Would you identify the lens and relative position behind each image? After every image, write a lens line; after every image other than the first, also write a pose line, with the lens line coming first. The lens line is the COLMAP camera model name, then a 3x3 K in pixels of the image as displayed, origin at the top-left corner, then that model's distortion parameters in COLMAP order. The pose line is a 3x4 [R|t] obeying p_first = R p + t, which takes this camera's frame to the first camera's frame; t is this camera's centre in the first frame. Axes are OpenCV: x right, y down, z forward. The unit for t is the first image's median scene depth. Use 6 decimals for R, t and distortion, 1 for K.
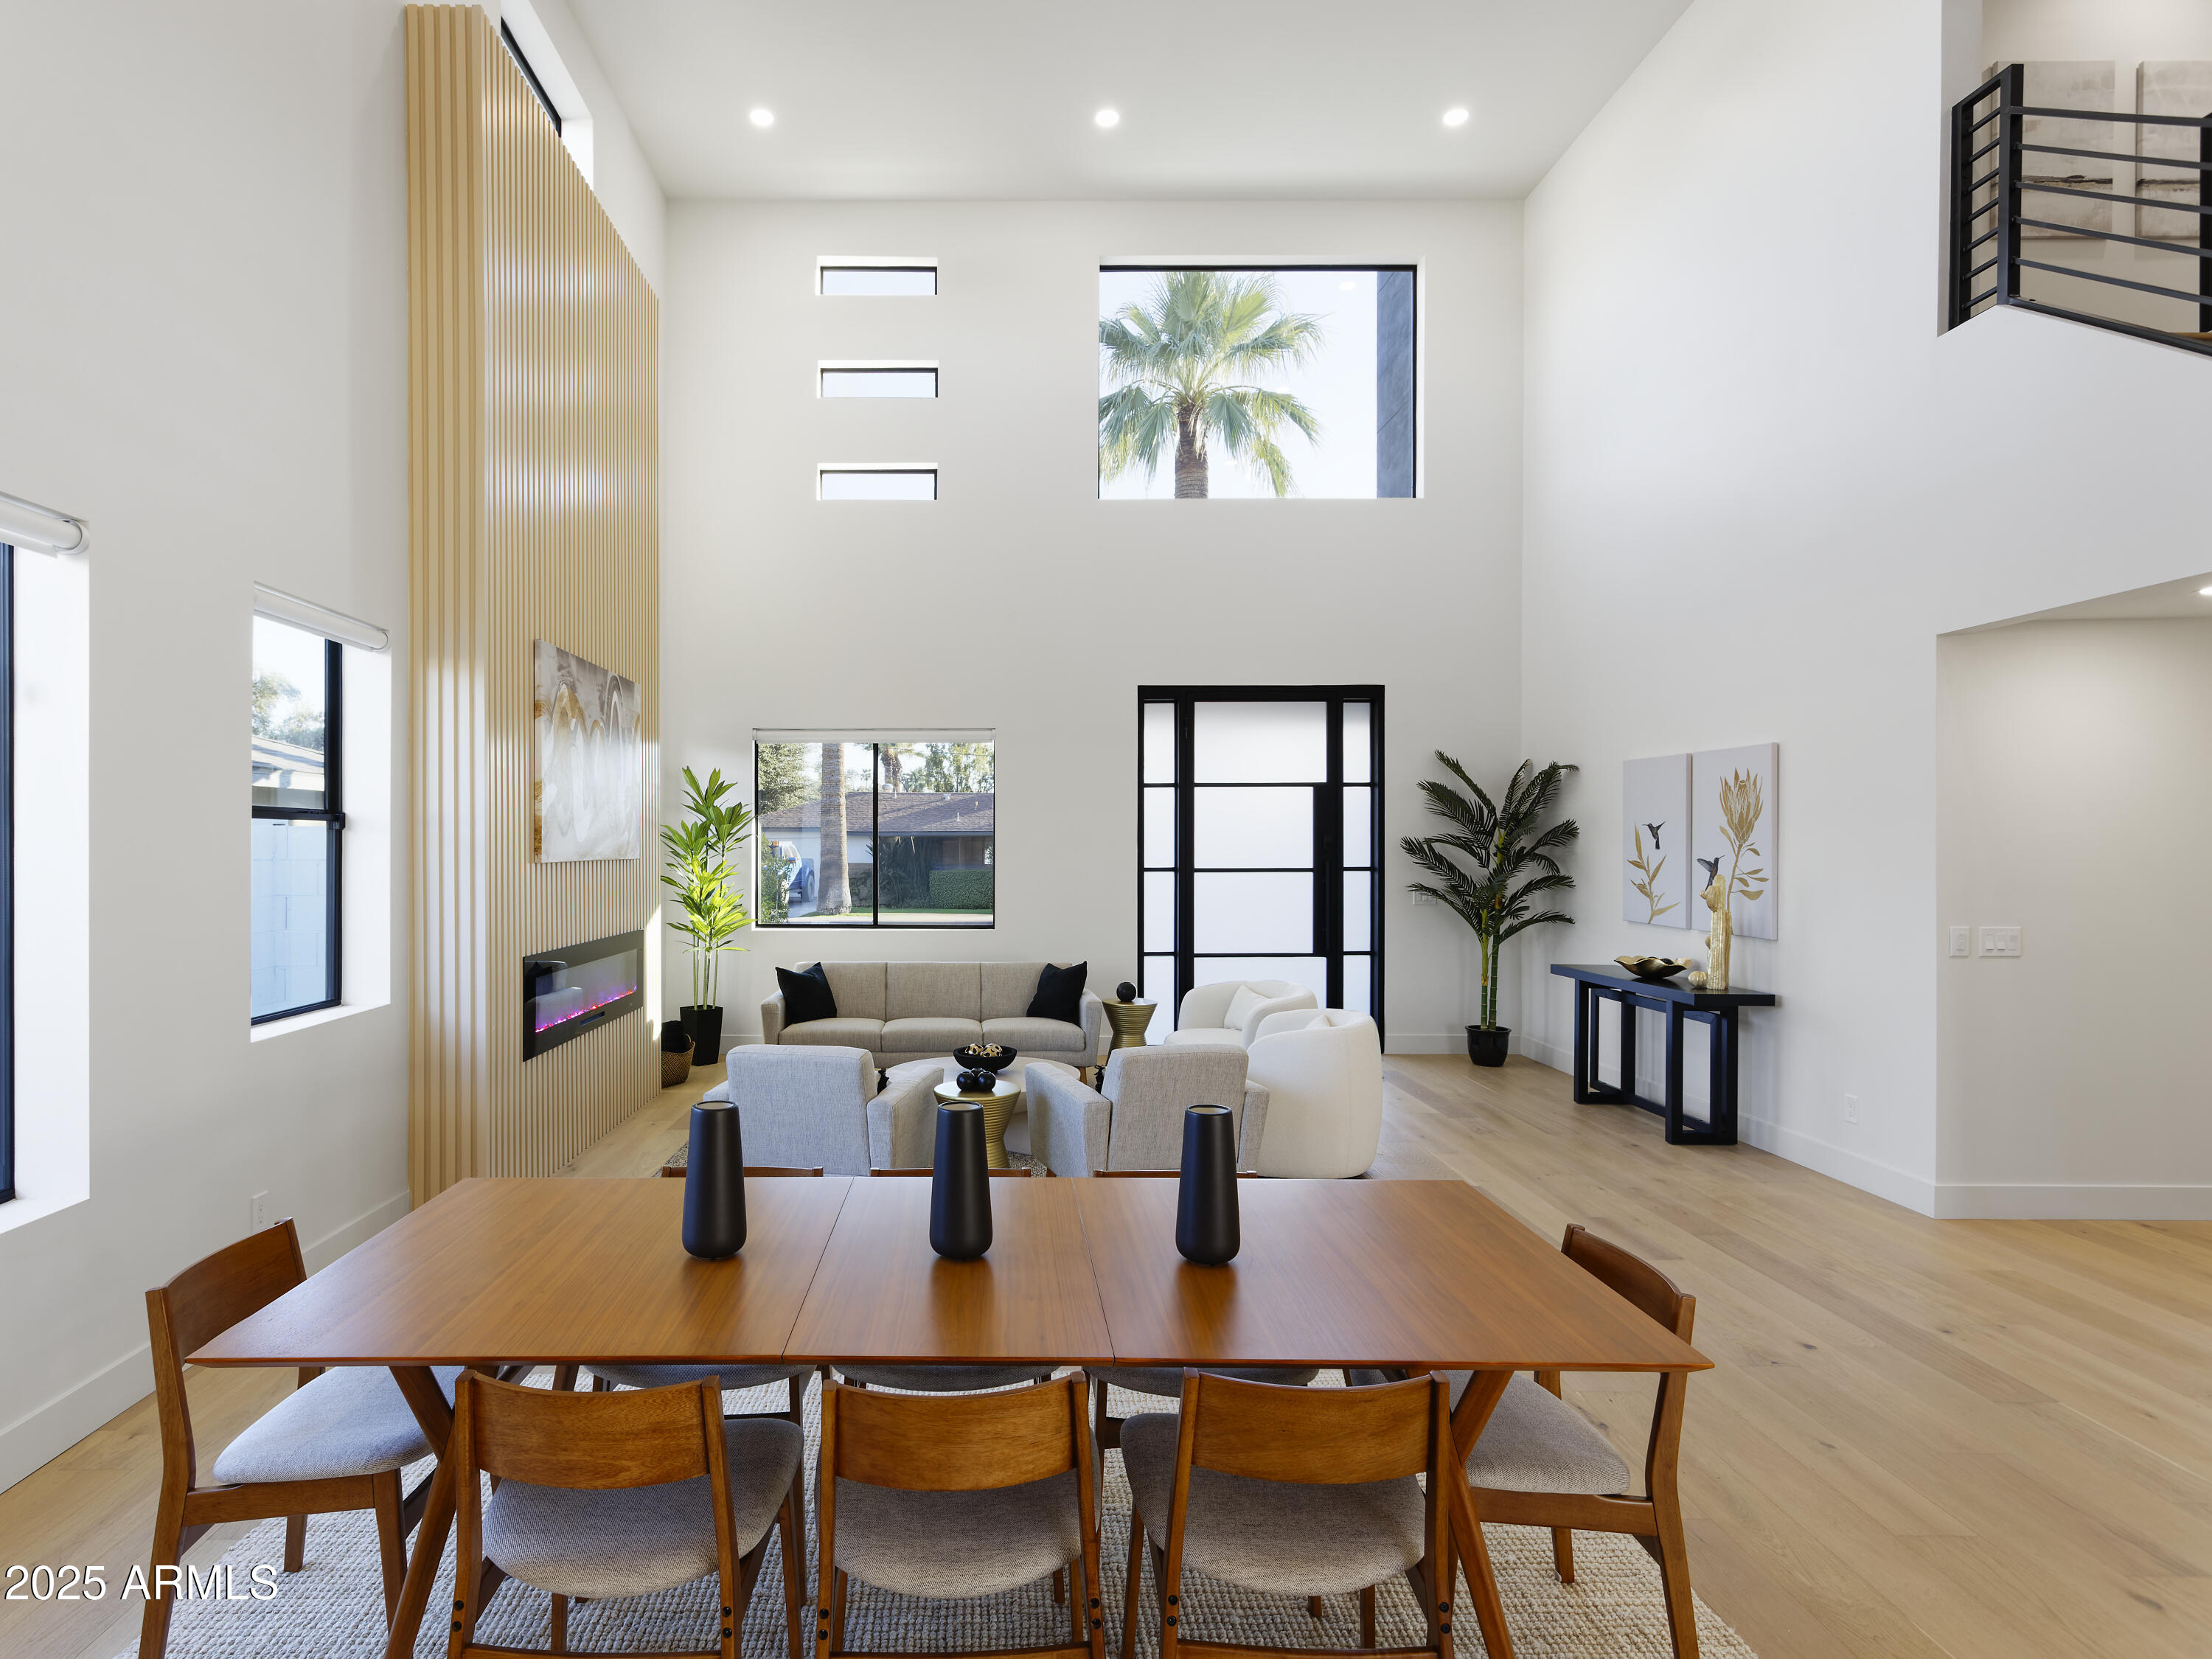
lens RADIAL K [[1056.2, 0, 1116.8], [0, 1056.2, 807.5], [0, 0, 1]] dist [0.000889, 0.000322]
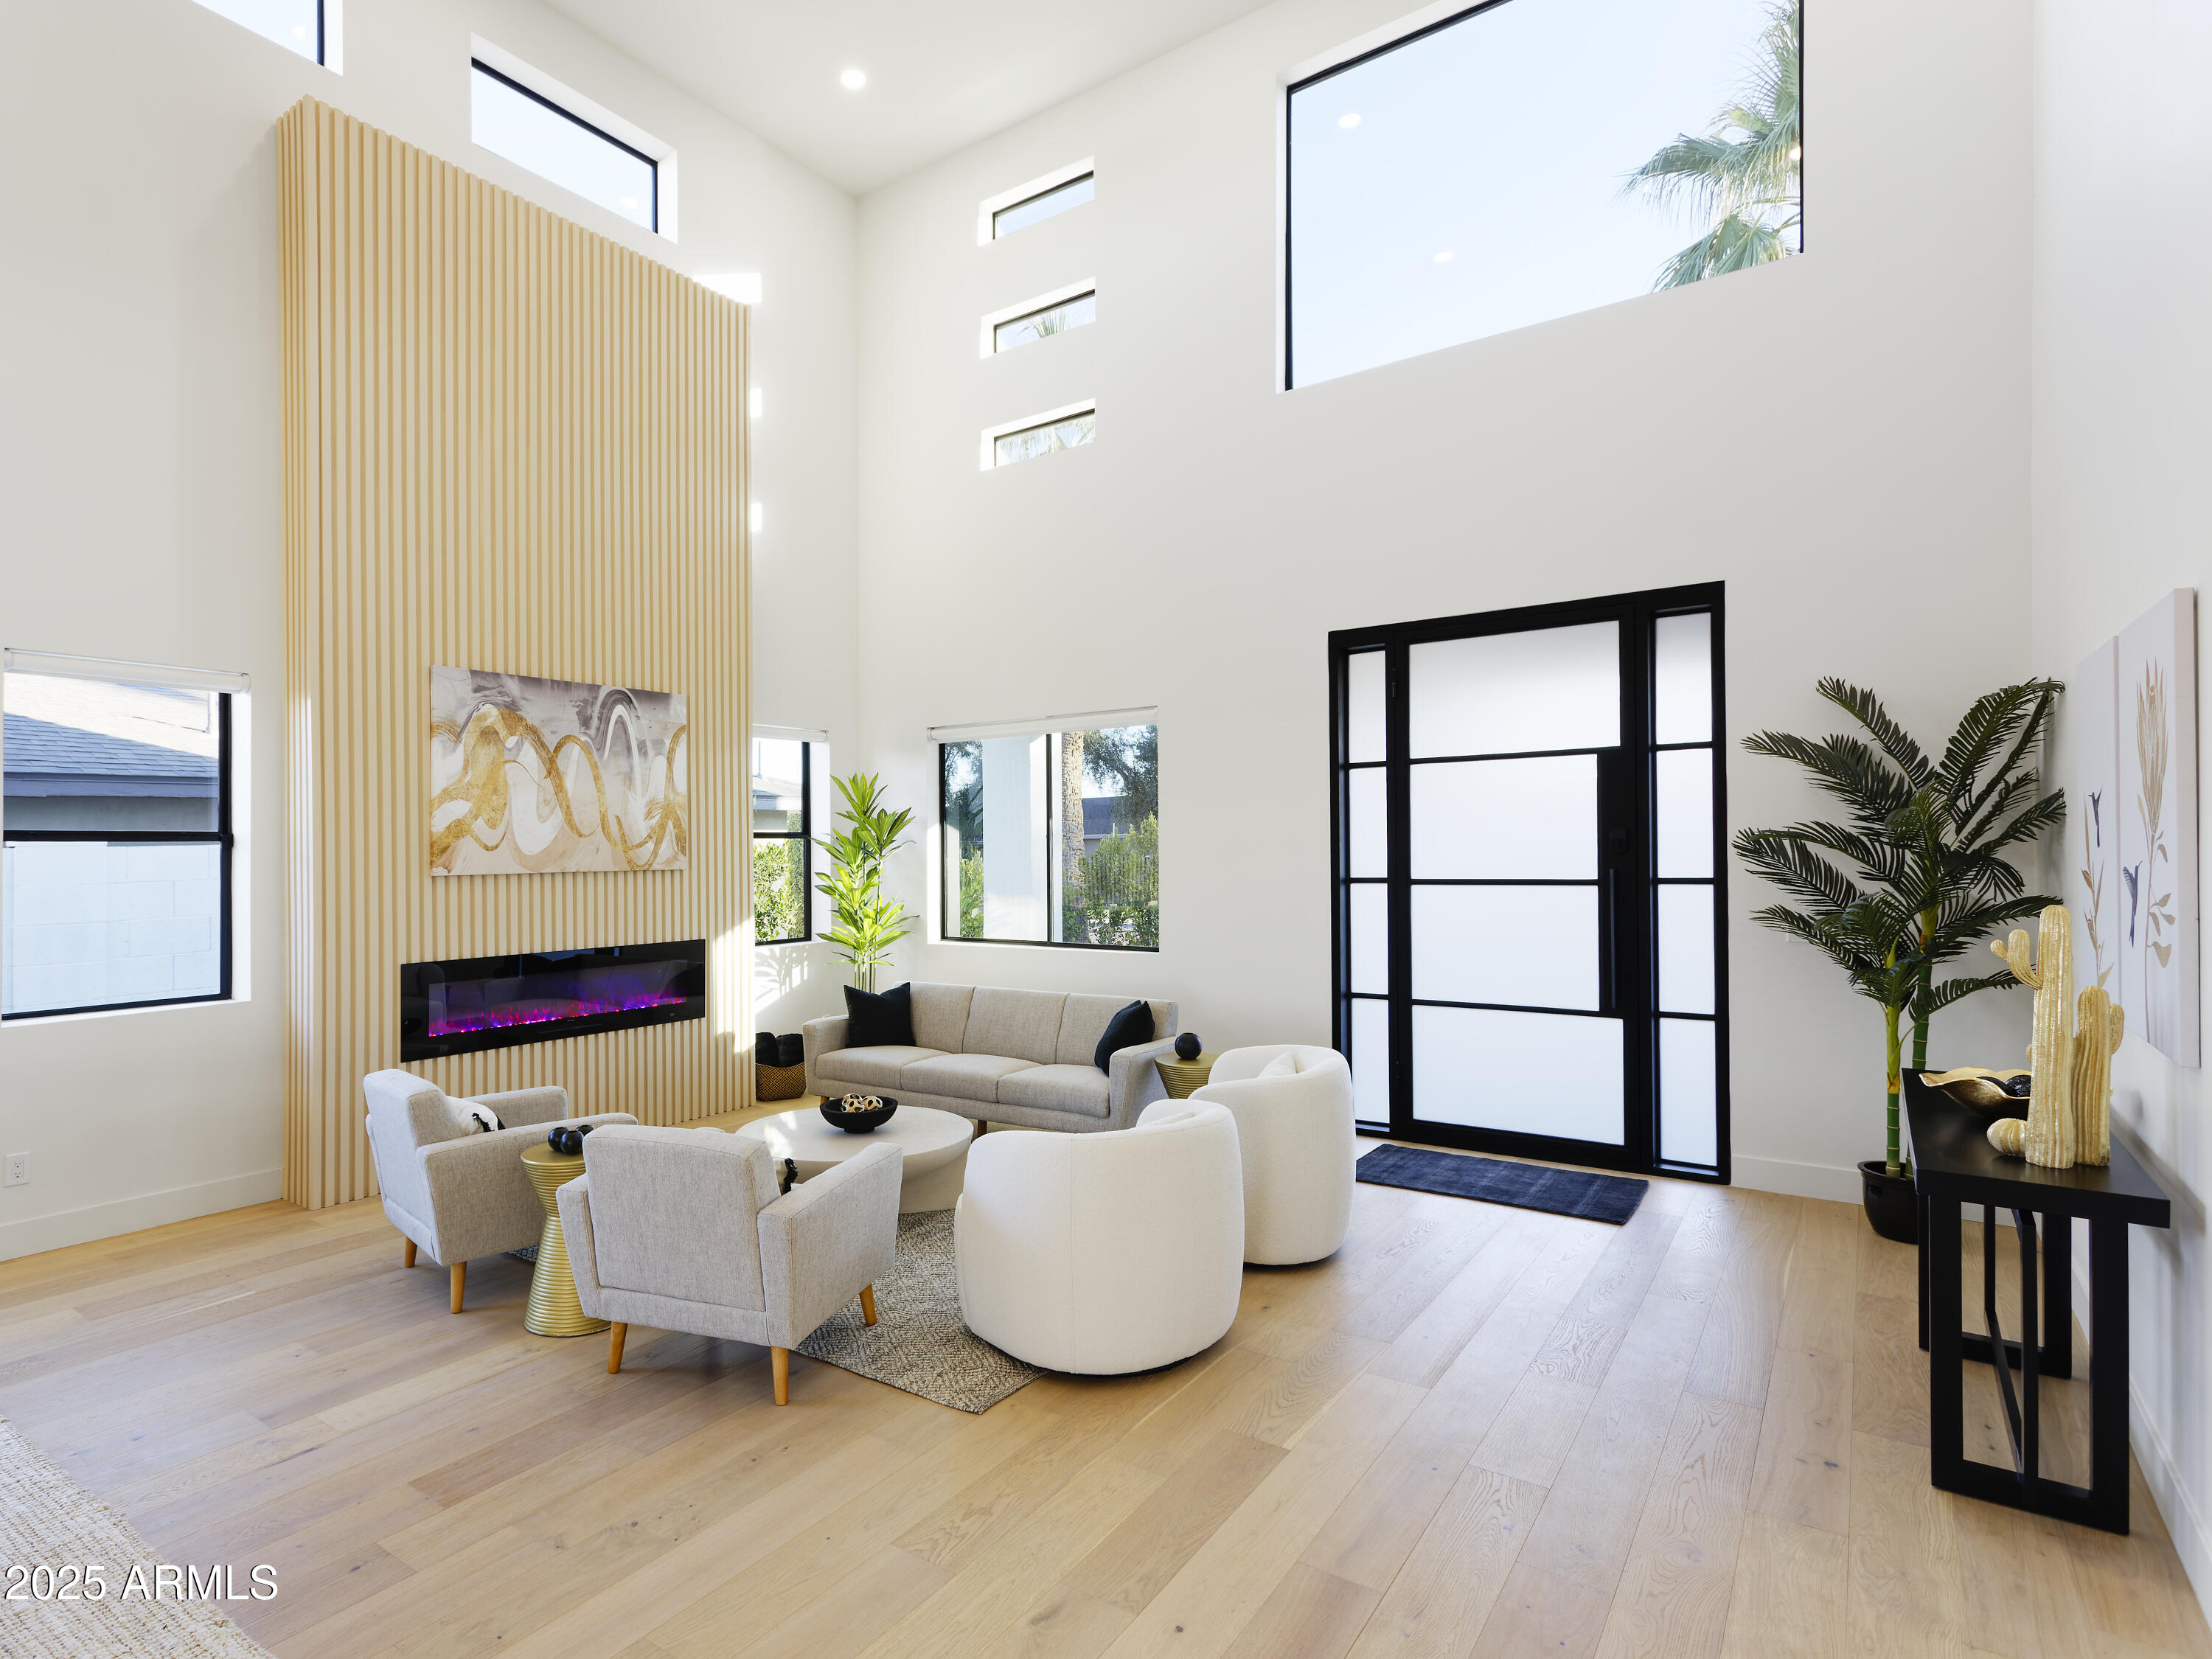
lens RADIAL K [[1160.3, 0, 1100.8], [0, 1160.3, 805.6], [0, 0, 1]] dist [0.010900, -0.000393]
pose [[0.801064, -0.034346, -0.597592, 0.372440], [0.034069, 0.999350, -0.011767, 0.010215], [0.597608, -0.010933, 0.801714, 0.250313]]
